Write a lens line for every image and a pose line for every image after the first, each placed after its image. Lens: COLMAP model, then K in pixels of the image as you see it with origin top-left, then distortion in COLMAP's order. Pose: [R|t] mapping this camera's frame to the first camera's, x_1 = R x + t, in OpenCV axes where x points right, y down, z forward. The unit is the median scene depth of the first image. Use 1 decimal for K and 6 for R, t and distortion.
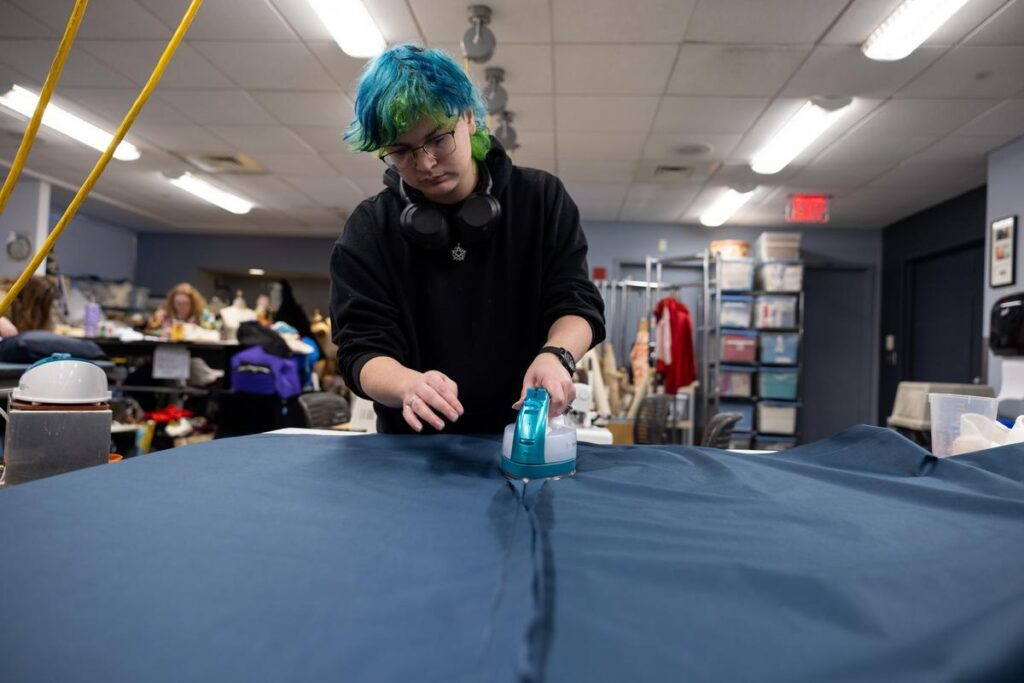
lens RADIAL K [[625.7, 0, 508.0], [0, 625.7, 343.4], [0, 0, 1]] dist [-0.003676, -0.001328]
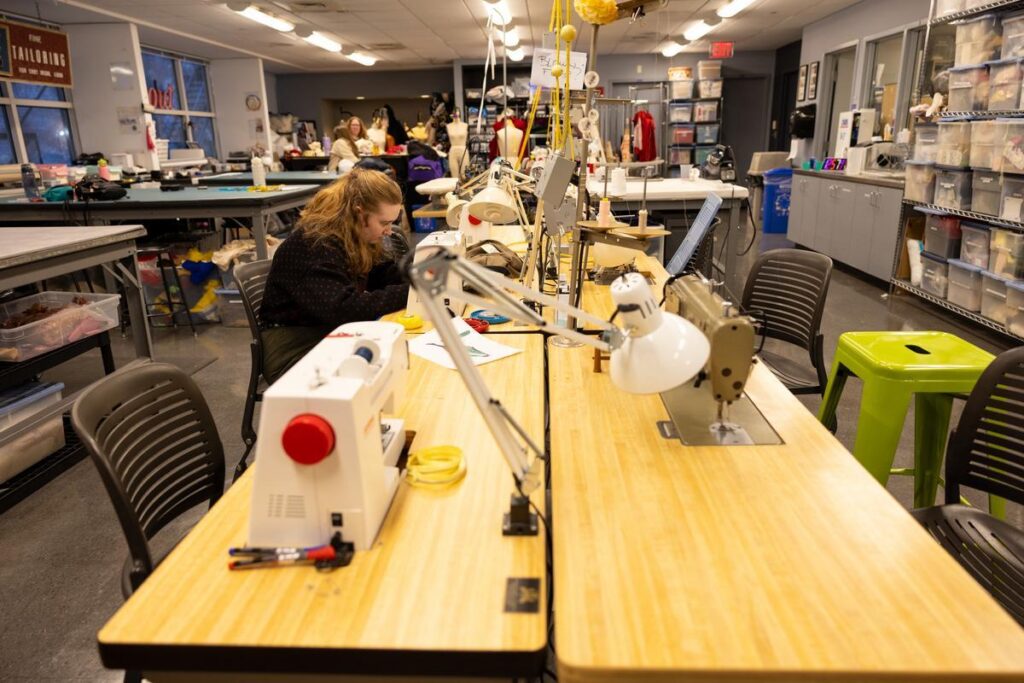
lens RADIAL K [[705.7, 0, 510.0], [0, 705.7, 344.2], [0, 0, 1]] dist [0.000509, -0.004264]
pose [[0.996733, -0.075974, 0.027425, -0.194305], [0.063672, 0.947955, 0.311972, -0.082323], [-0.049699, -0.309207, 0.949695, -0.964528]]
